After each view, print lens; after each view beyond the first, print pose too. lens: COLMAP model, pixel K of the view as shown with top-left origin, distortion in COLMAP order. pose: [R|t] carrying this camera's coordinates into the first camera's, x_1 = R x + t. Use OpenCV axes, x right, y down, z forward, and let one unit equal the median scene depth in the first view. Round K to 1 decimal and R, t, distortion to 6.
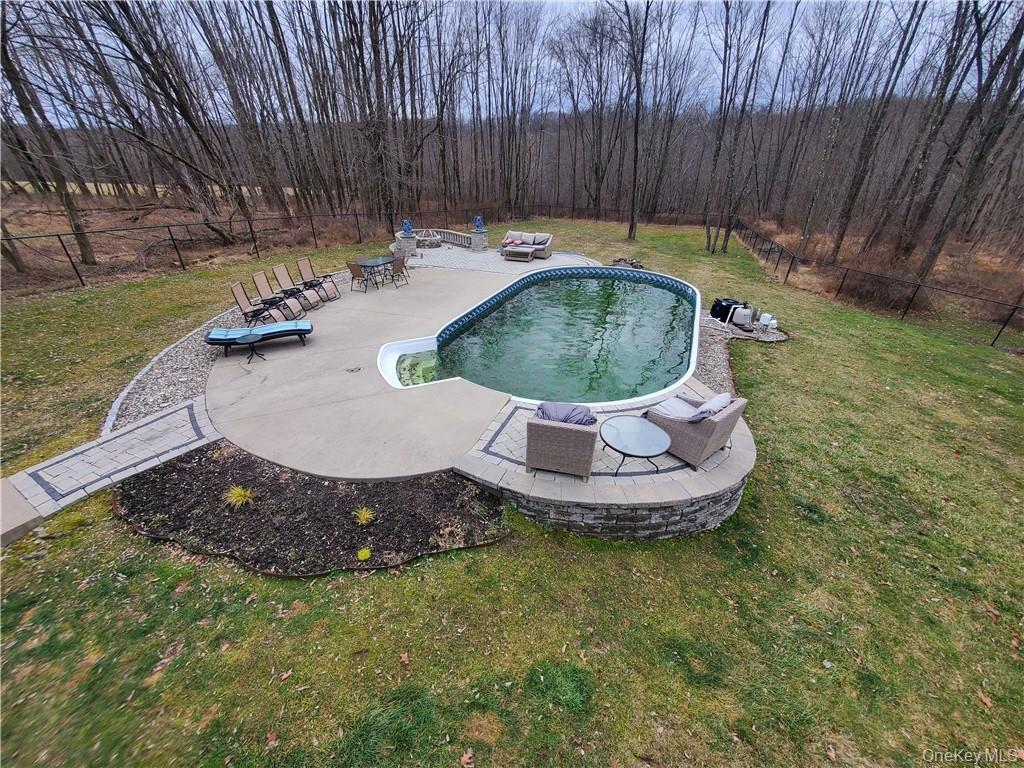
lens RADIAL K [[408.6, 0, 515.3], [0, 408.6, 381.7], [0, 0, 1]] dist [0.010939, -0.000180]
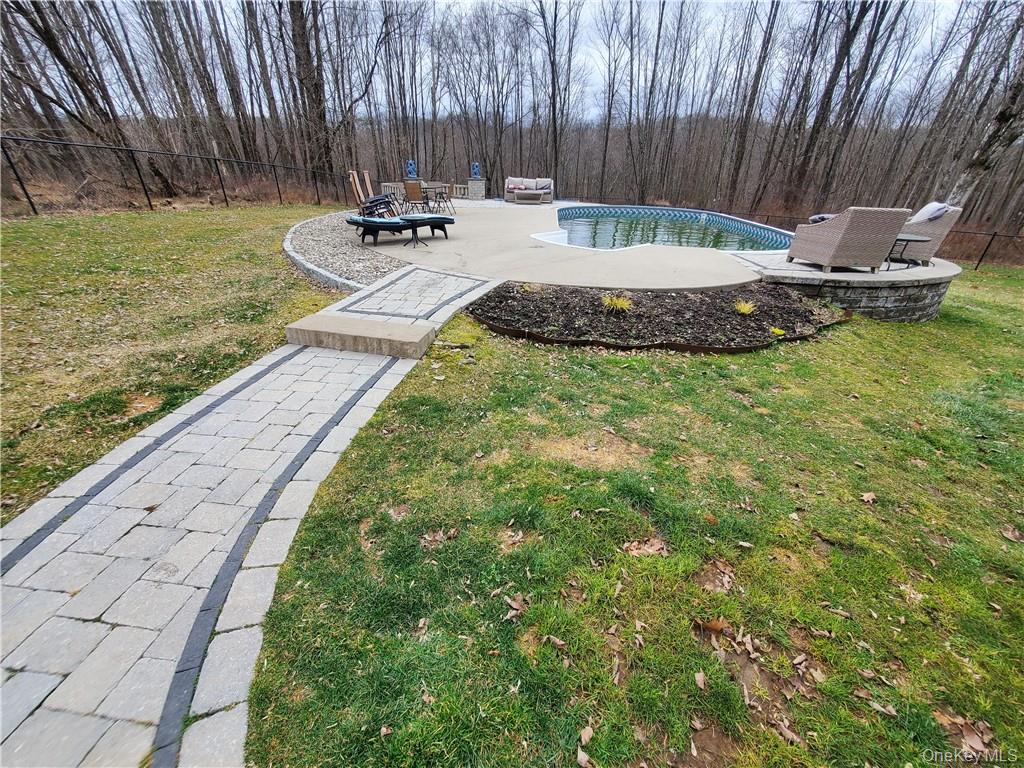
lens RADIAL K [[408.6, 0, 511.2], [0, 408.6, 390.3], [0, 0, 1]] dist [0.010939, -0.000180]
pose [[0.952726, -0.136946, 0.271218, -0.668431], [0.138678, 0.990254, 0.012868, 0.244051], [-0.270337, 0.025352, 0.962432, 0.123683]]
